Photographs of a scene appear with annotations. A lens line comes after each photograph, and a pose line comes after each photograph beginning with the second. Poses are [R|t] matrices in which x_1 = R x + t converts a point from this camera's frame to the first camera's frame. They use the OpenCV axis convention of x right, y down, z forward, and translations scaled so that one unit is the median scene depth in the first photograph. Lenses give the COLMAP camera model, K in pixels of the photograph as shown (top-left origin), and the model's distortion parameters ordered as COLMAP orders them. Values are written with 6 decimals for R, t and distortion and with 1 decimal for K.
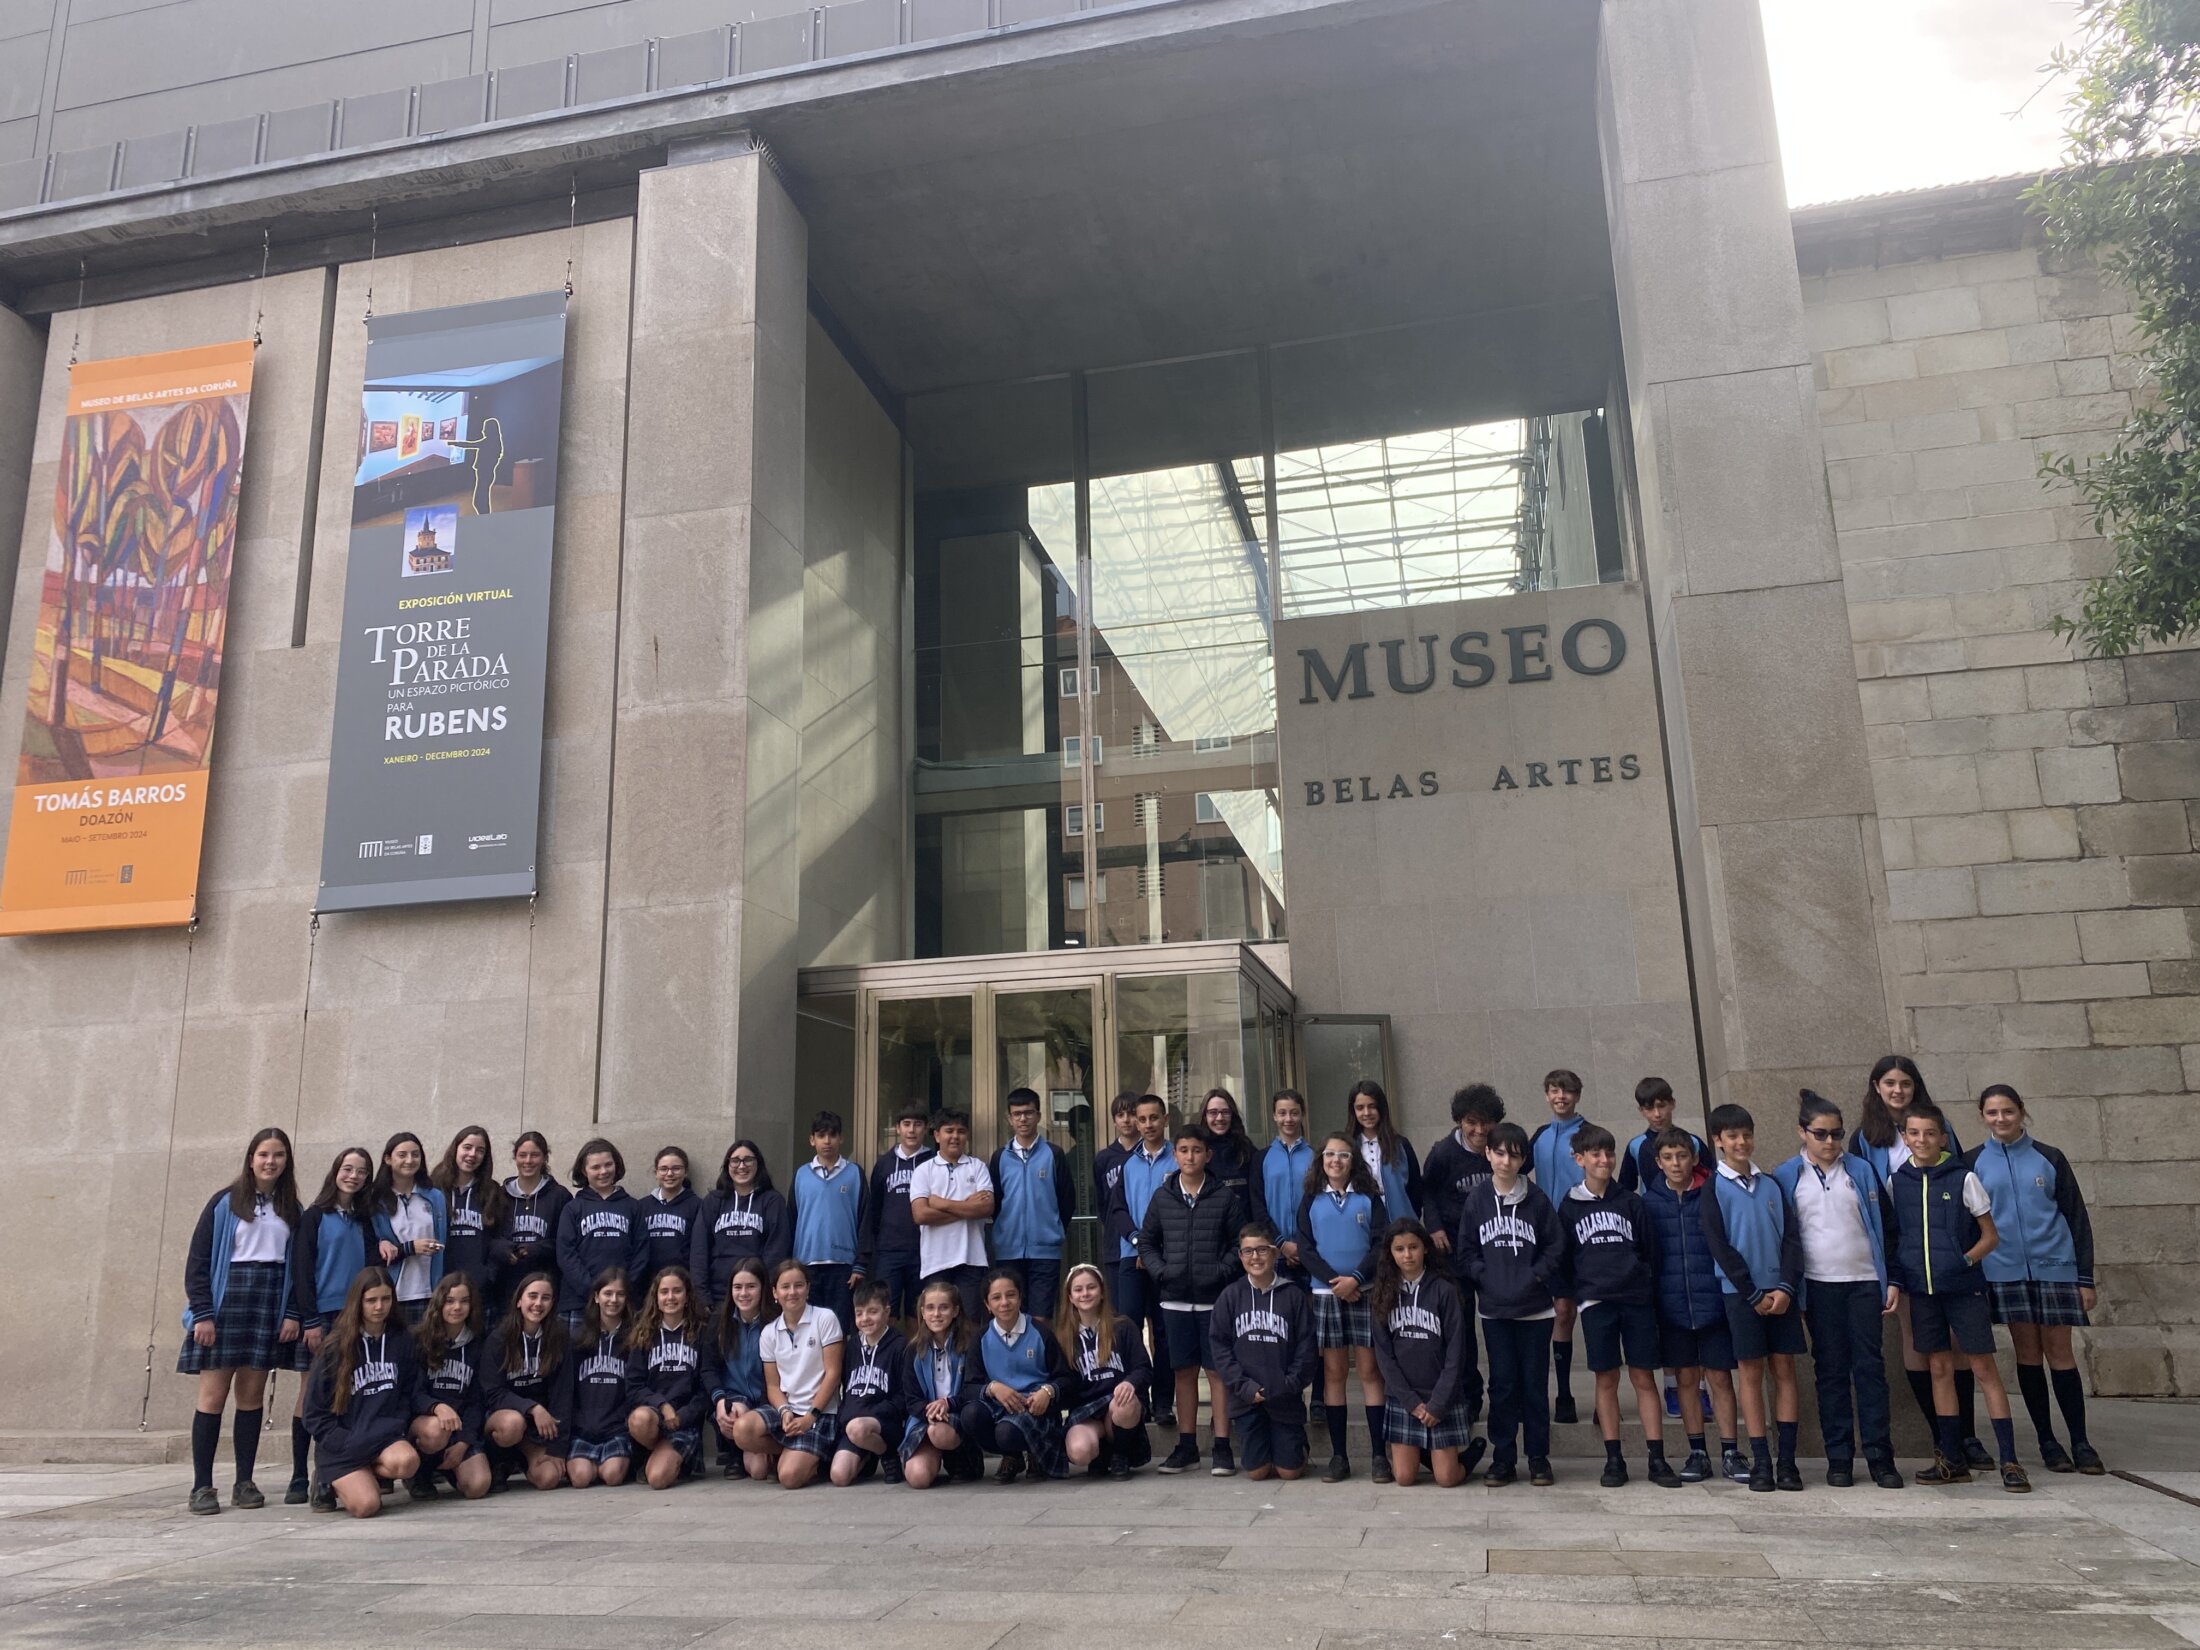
lens RADIAL K [[1646.0, 0, 1101.8], [0, 1646.0, 822.5], [0, 0, 1]] dist [0.040678, -0.023030]
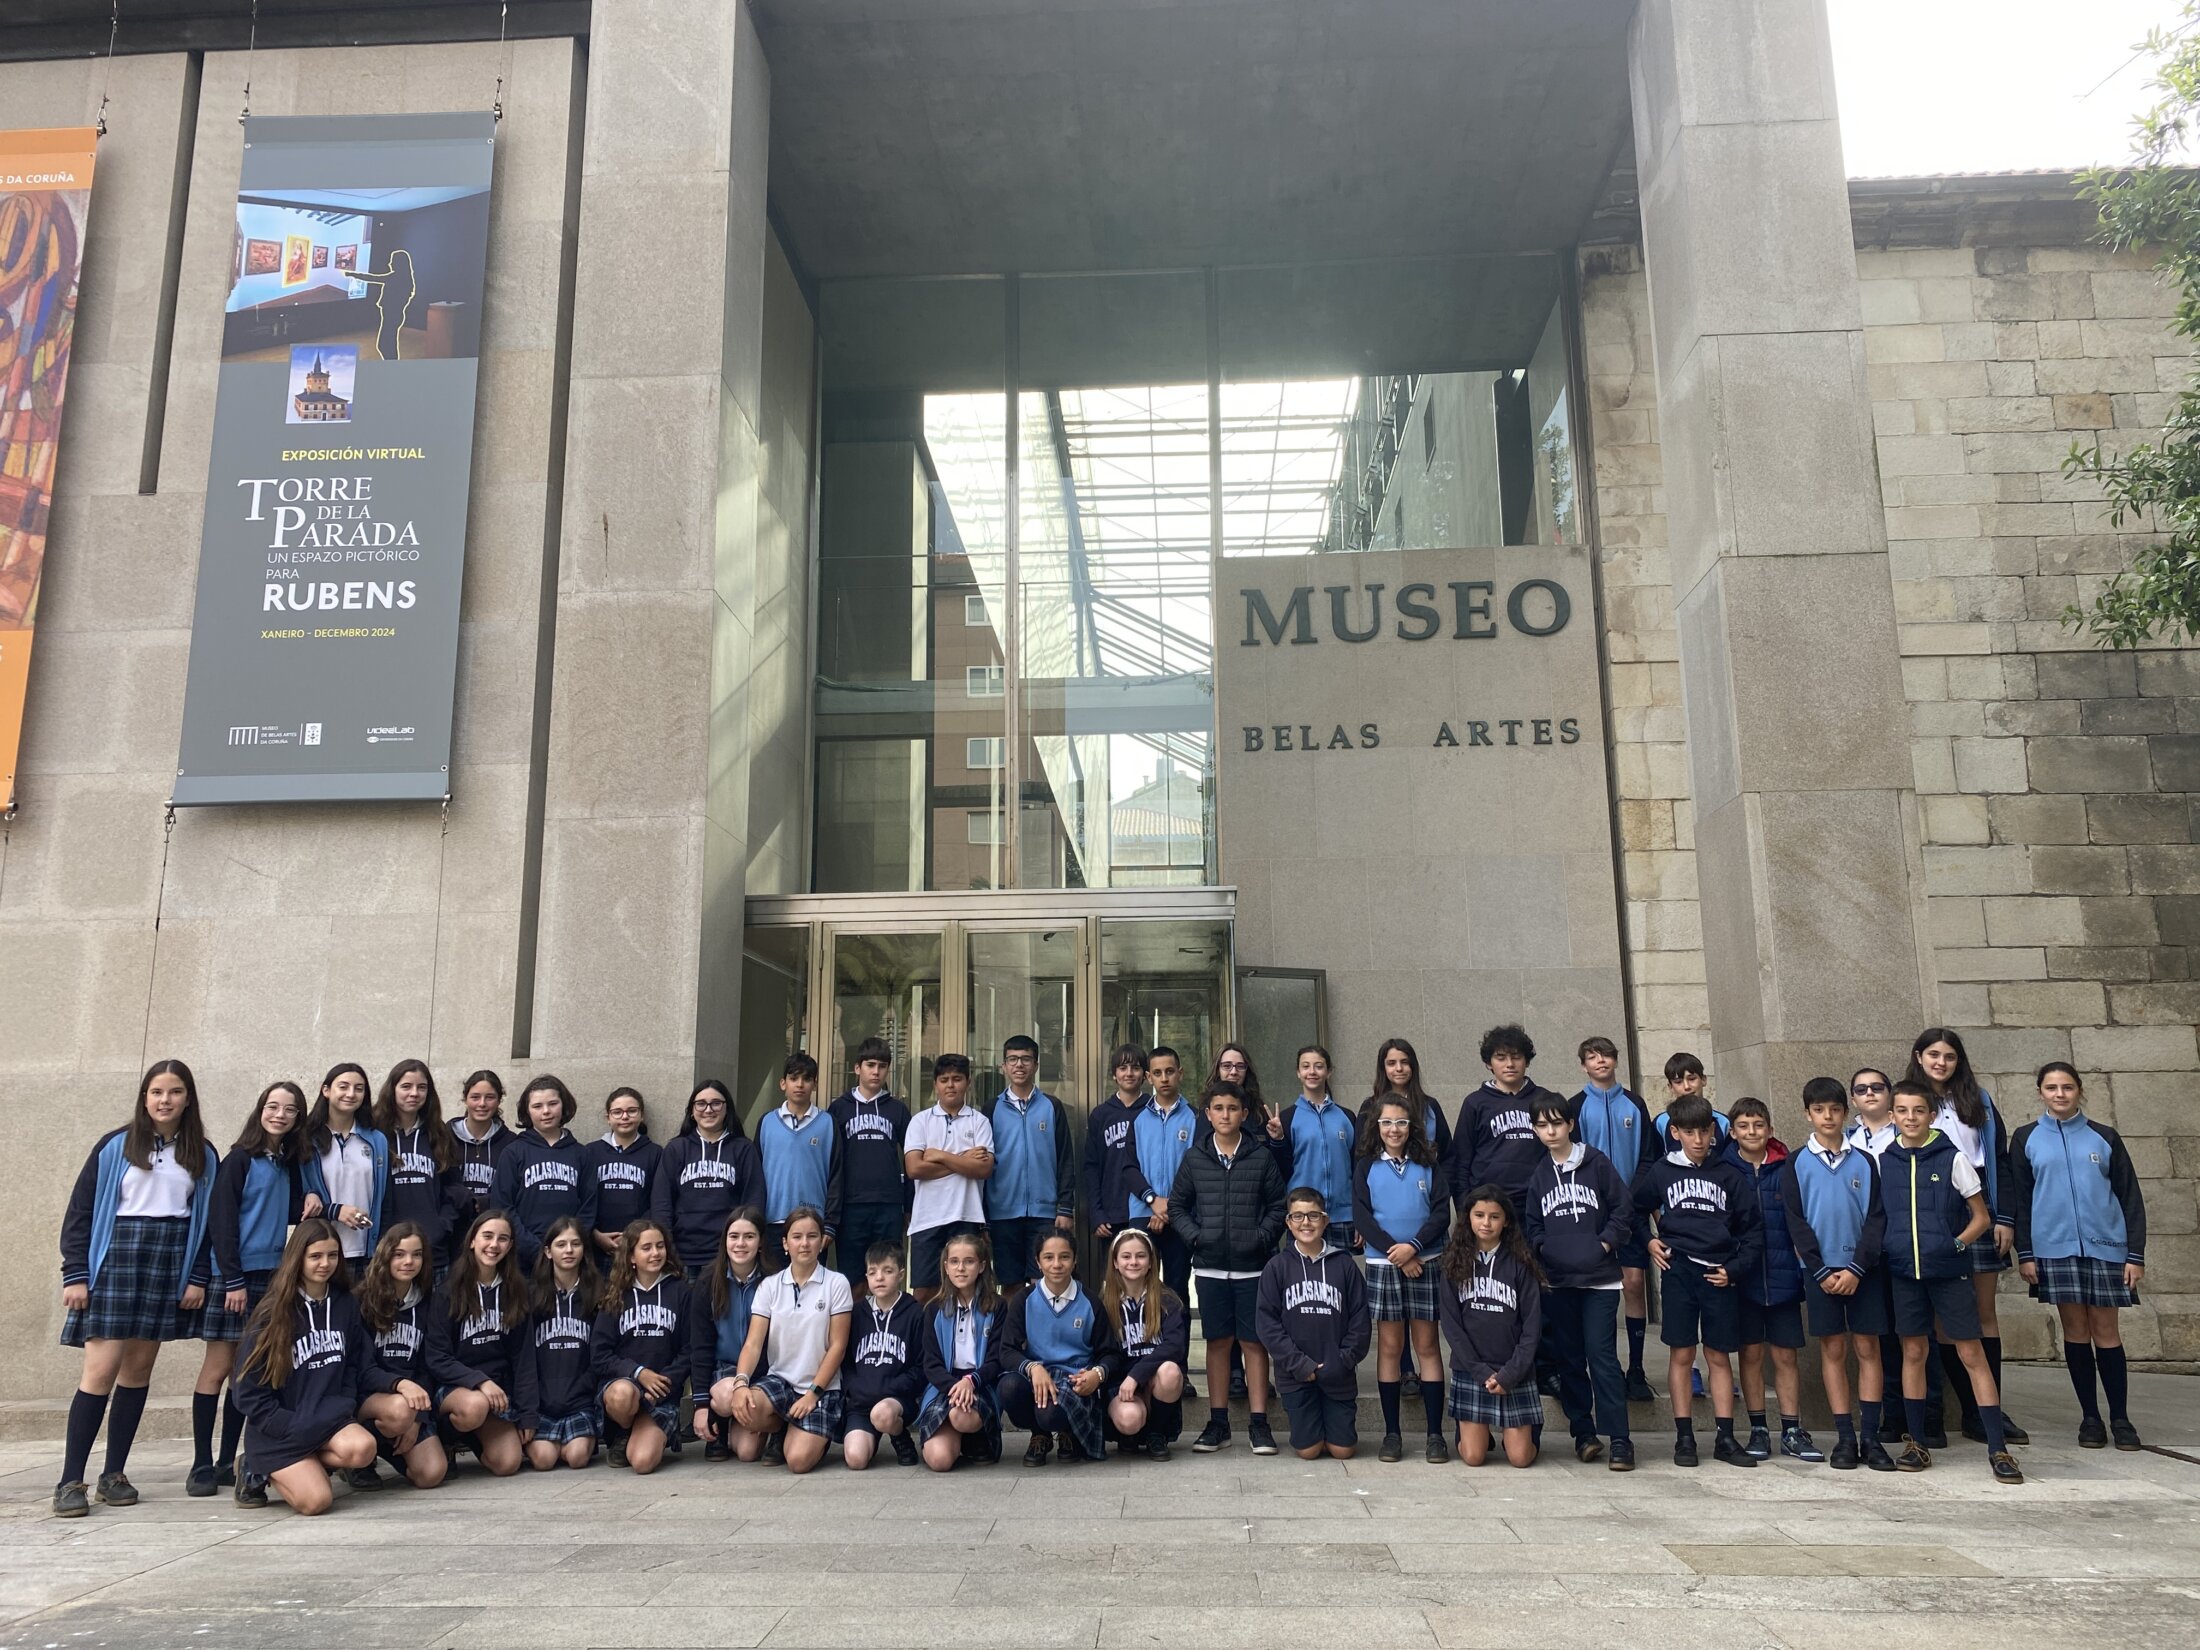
lens RADIAL K [[1646.0, 0, 1092.1], [0, 1646.0, 820.5], [0, 0, 1]] dist [0.040678, -0.023030]
pose [[0.985906, 0.052422, 0.158878, -0.131509], [-0.057251, 0.998022, 0.025971, 0.011783], [-0.157202, -0.034701, 0.986957, 0.070049]]
